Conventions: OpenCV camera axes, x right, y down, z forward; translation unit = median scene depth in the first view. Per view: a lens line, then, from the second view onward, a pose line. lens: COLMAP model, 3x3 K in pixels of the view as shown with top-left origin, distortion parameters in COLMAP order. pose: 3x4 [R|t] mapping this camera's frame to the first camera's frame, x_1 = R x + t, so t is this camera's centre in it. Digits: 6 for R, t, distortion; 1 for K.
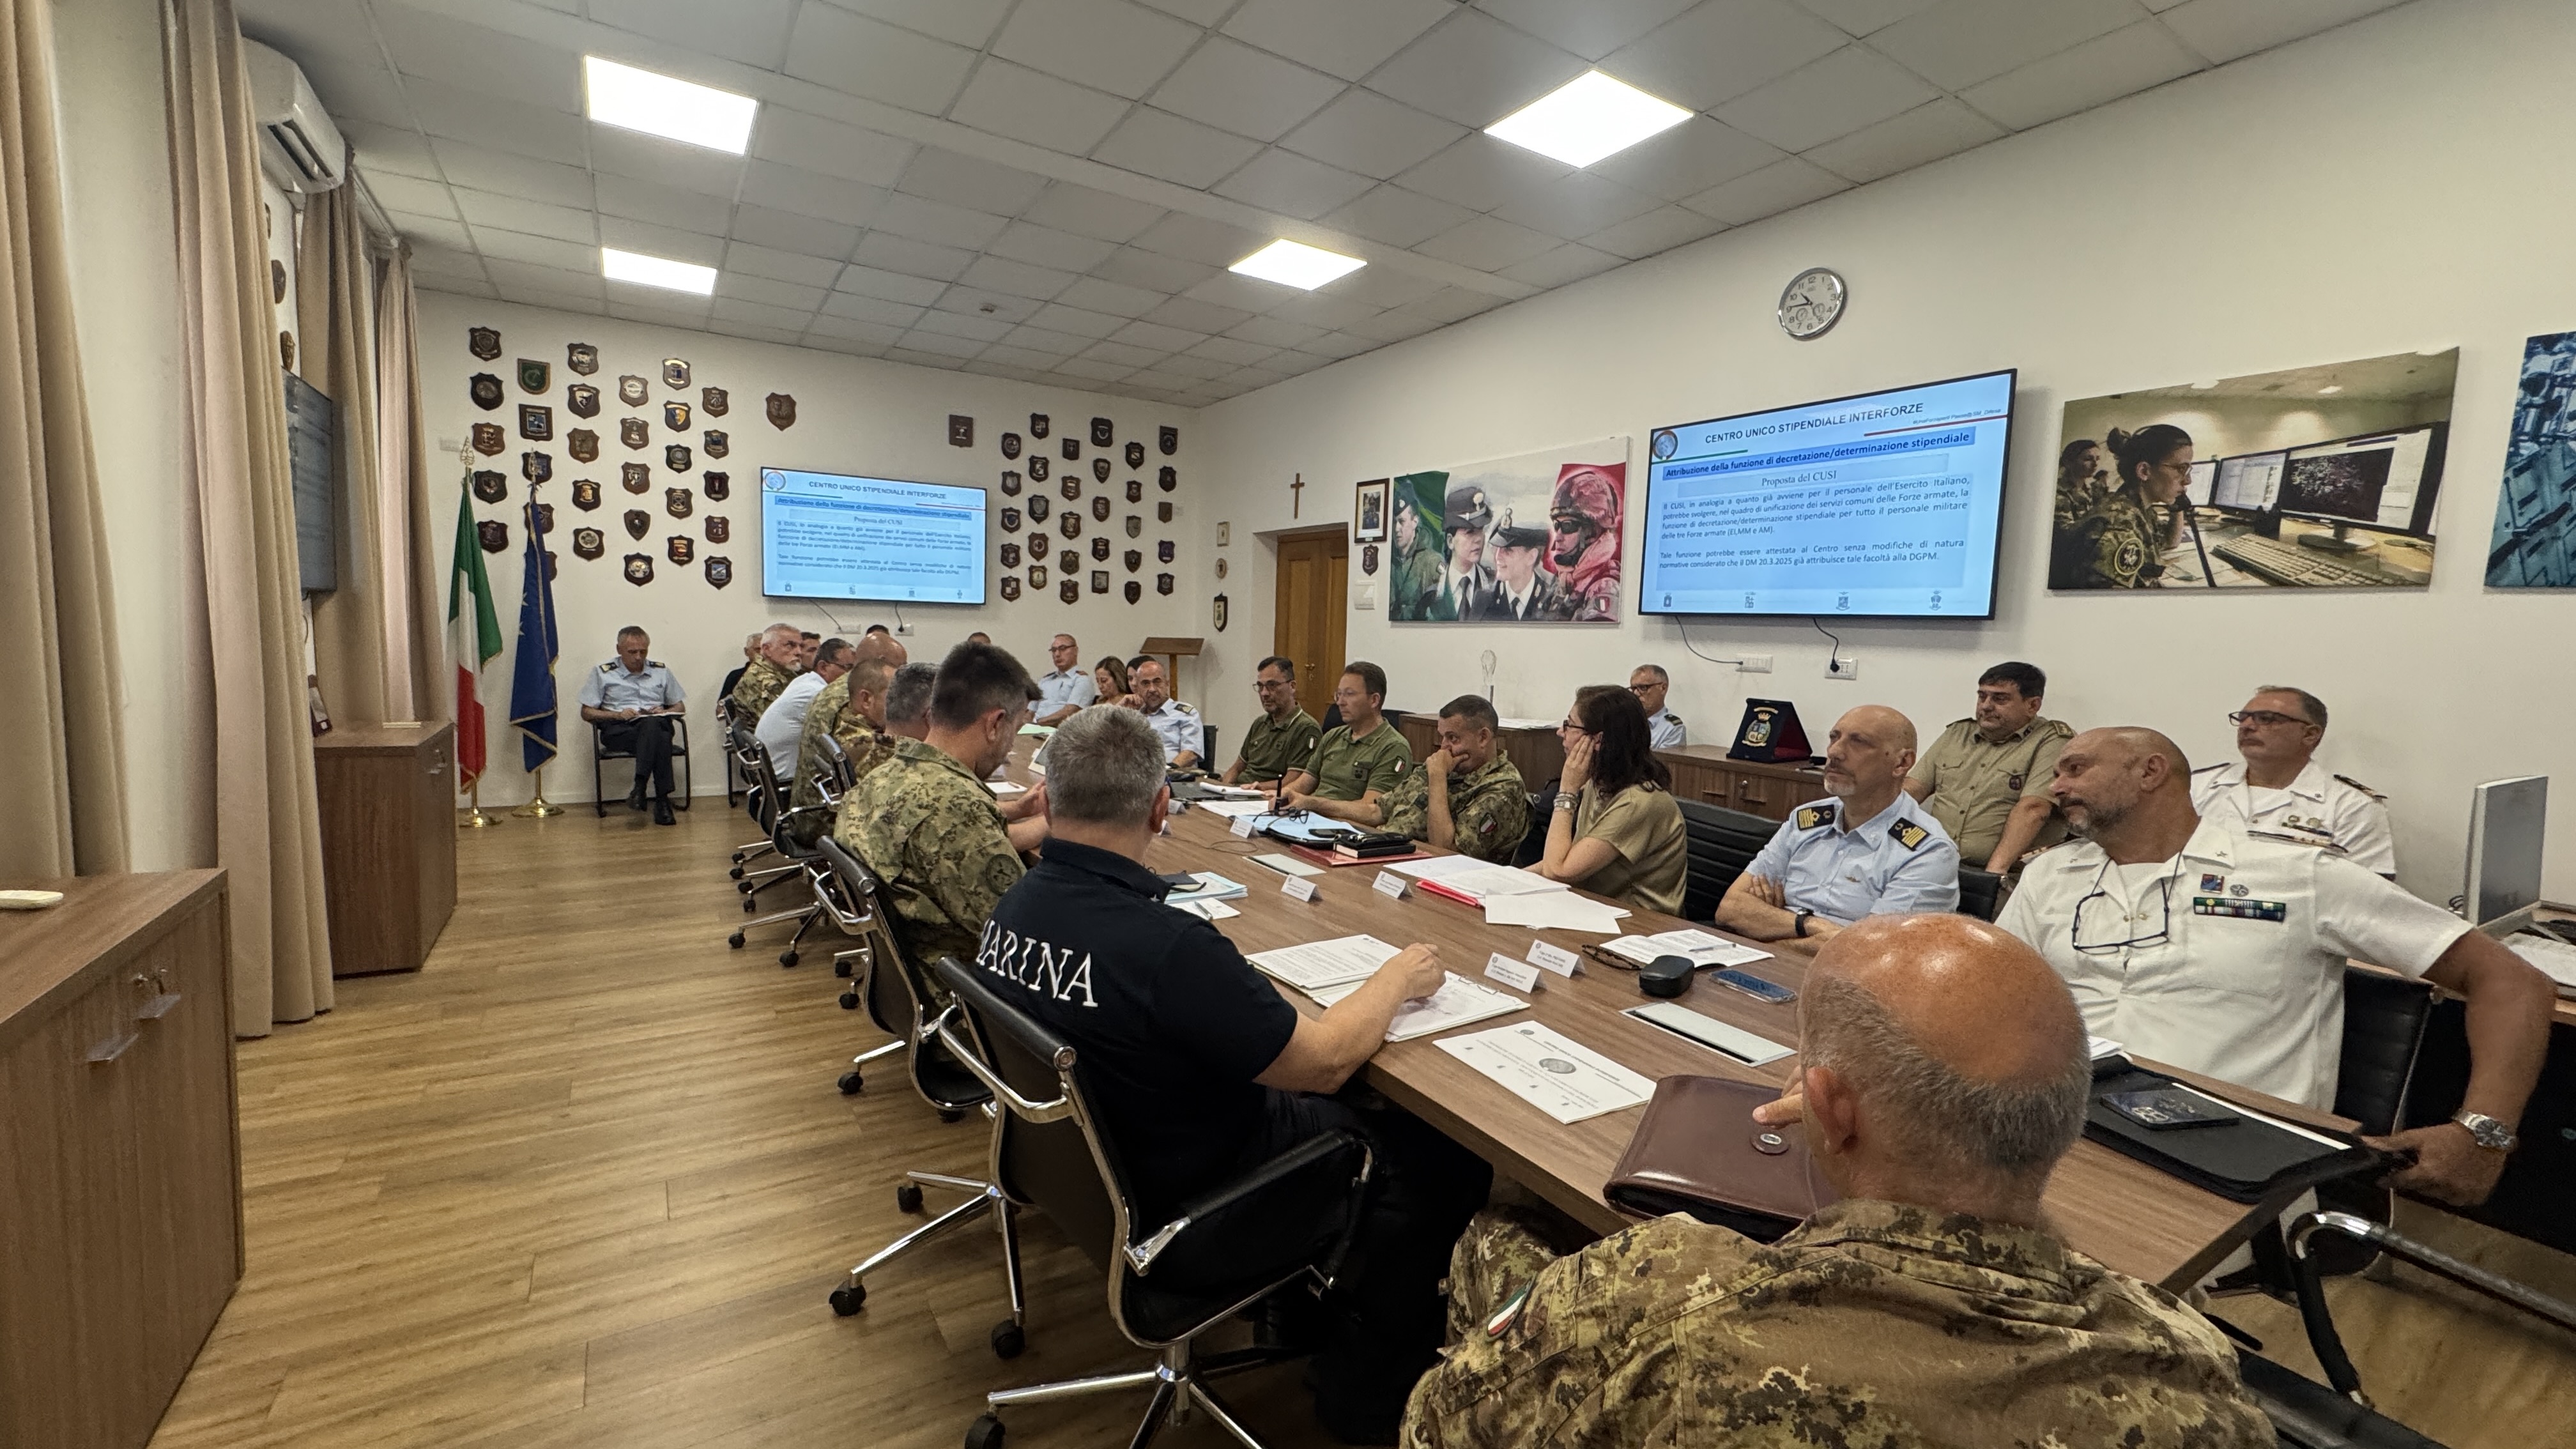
lens RADIAL K [[1028.3, 0, 1279.8], [0, 1028.3, 726.0], [0, 0, 1]] dist [-0.000008, -0.000365]
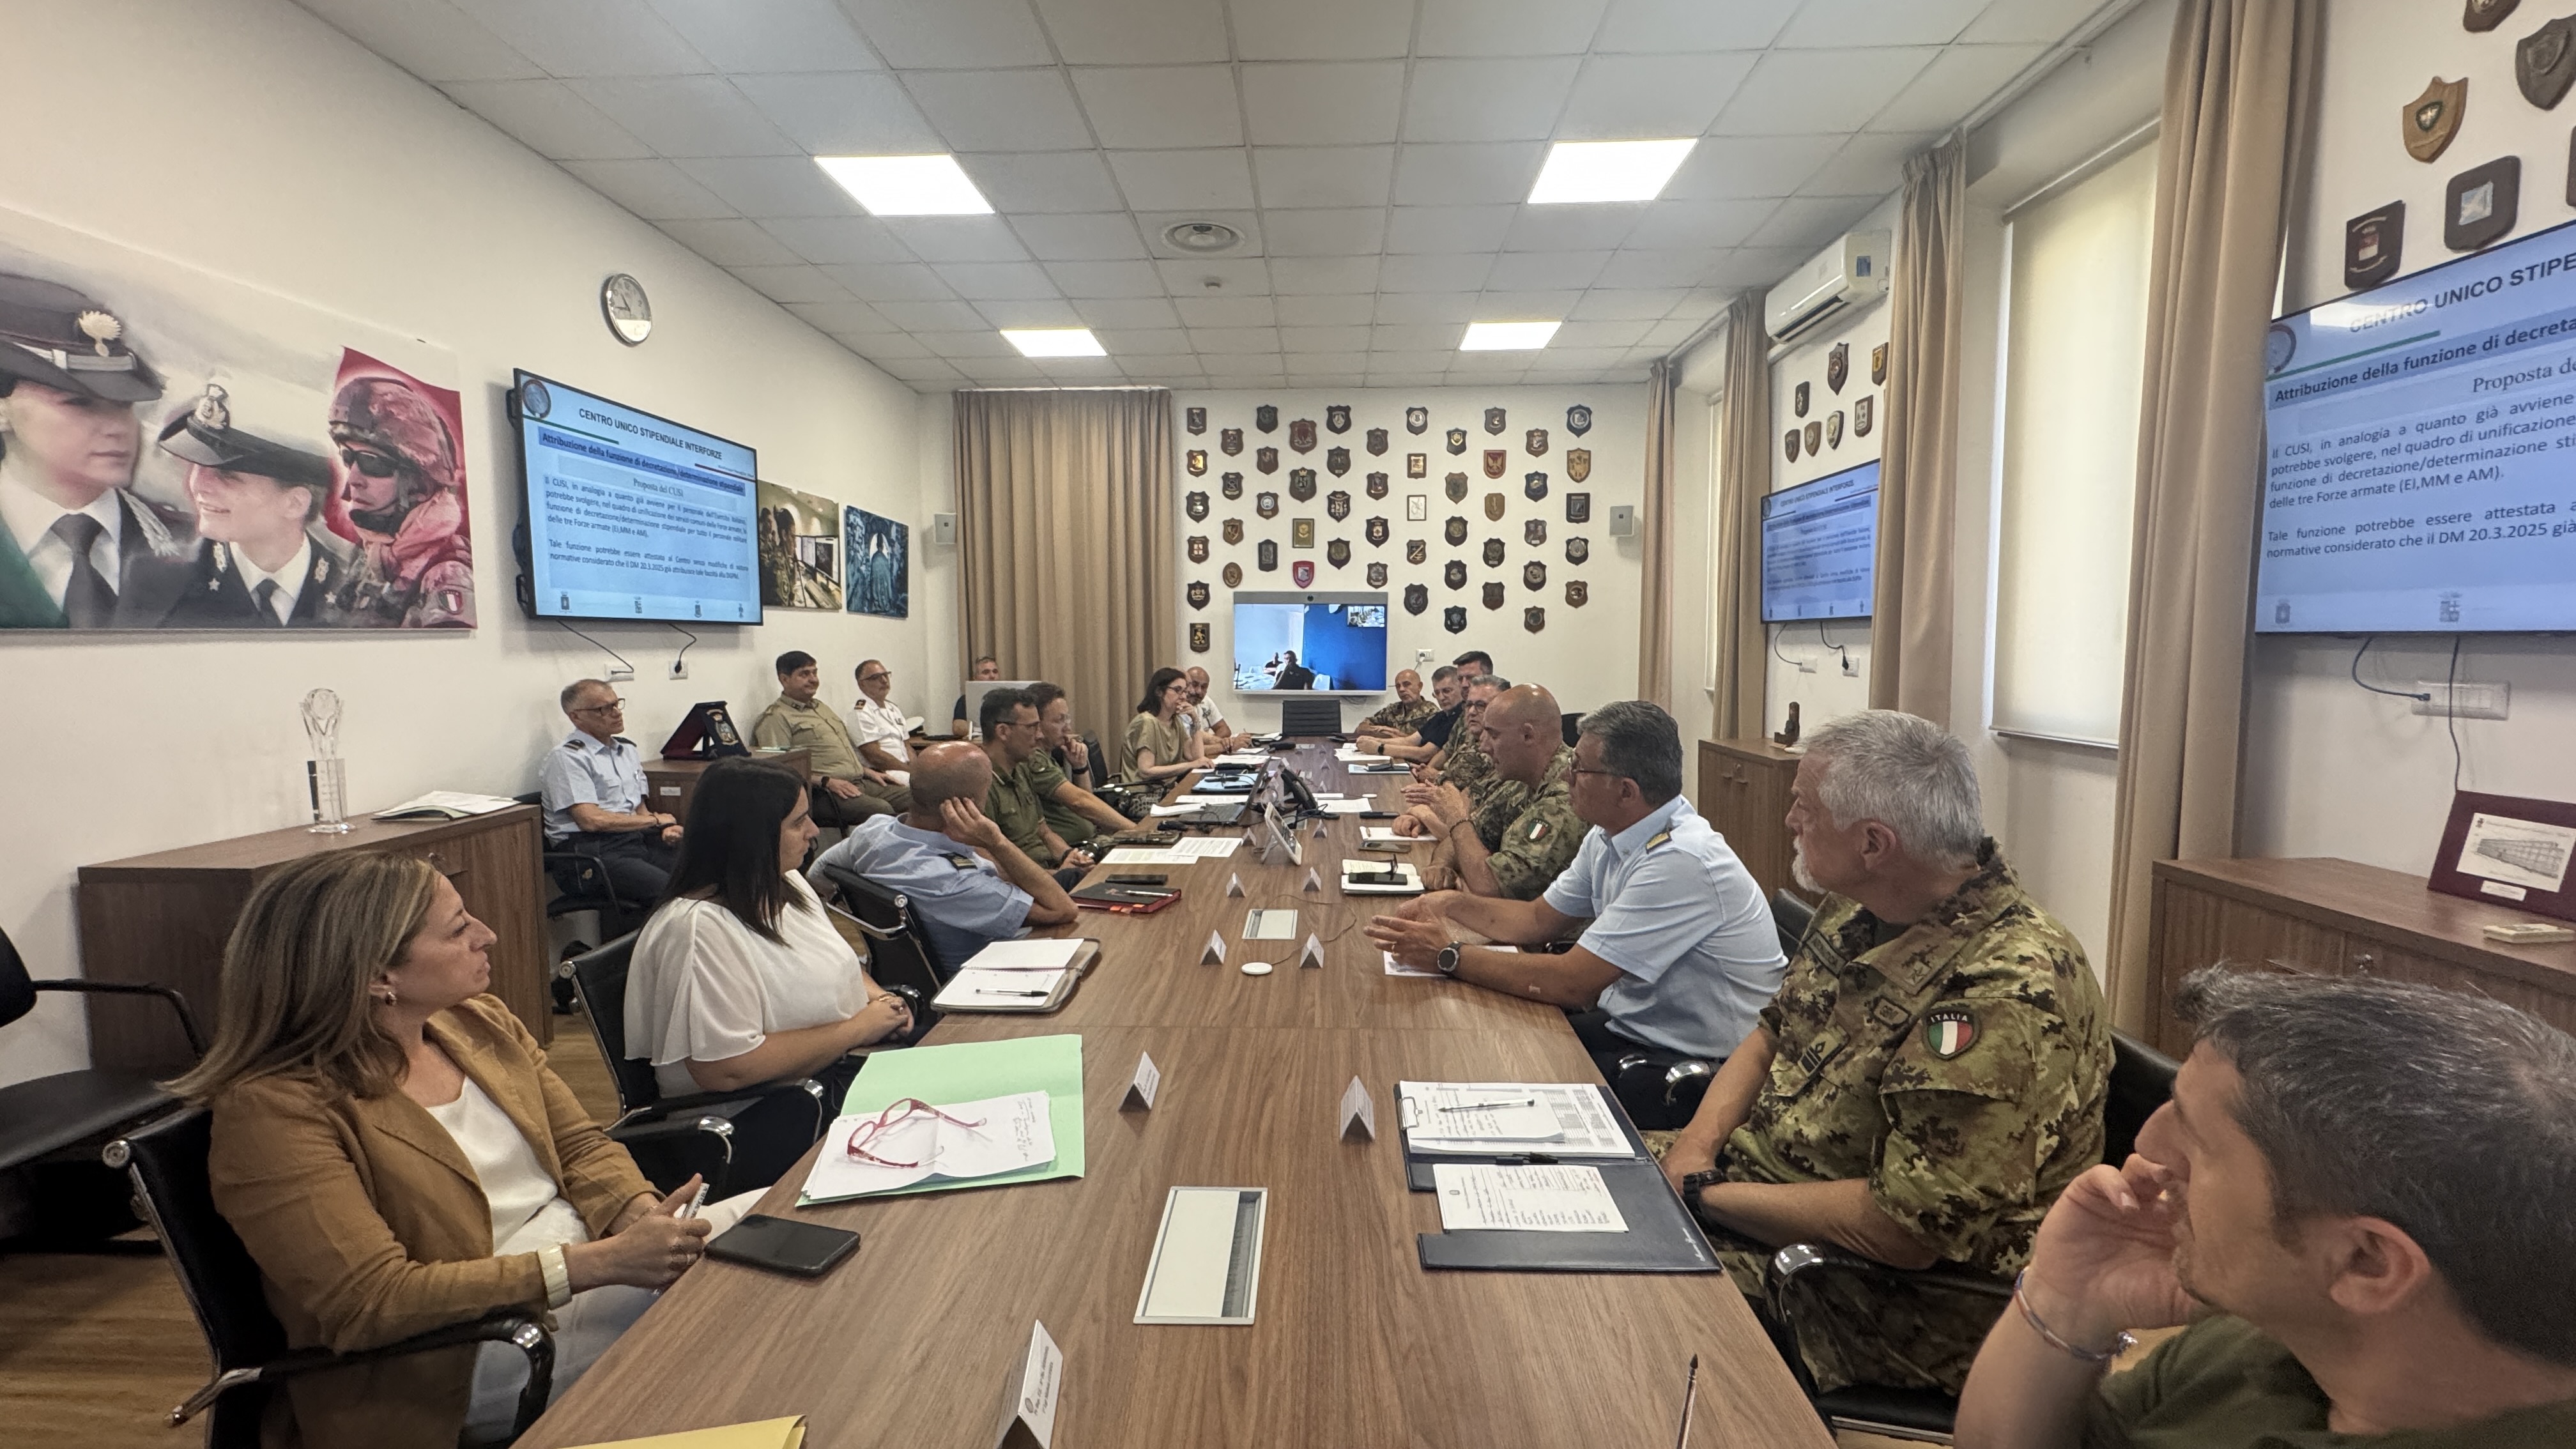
lens RADIAL K [[1069.9, 0, 1308.2], [0, 1069.9, 711.2], [0, 0, 1]] dist [0.013252, 0.000170]
pose [[-0.842533, -0.064006, 0.534828, -0.392810], [0.030848, 0.985552, 0.166541, -0.112260], [-0.537761, 0.156815, -0.828386, 0.982149]]
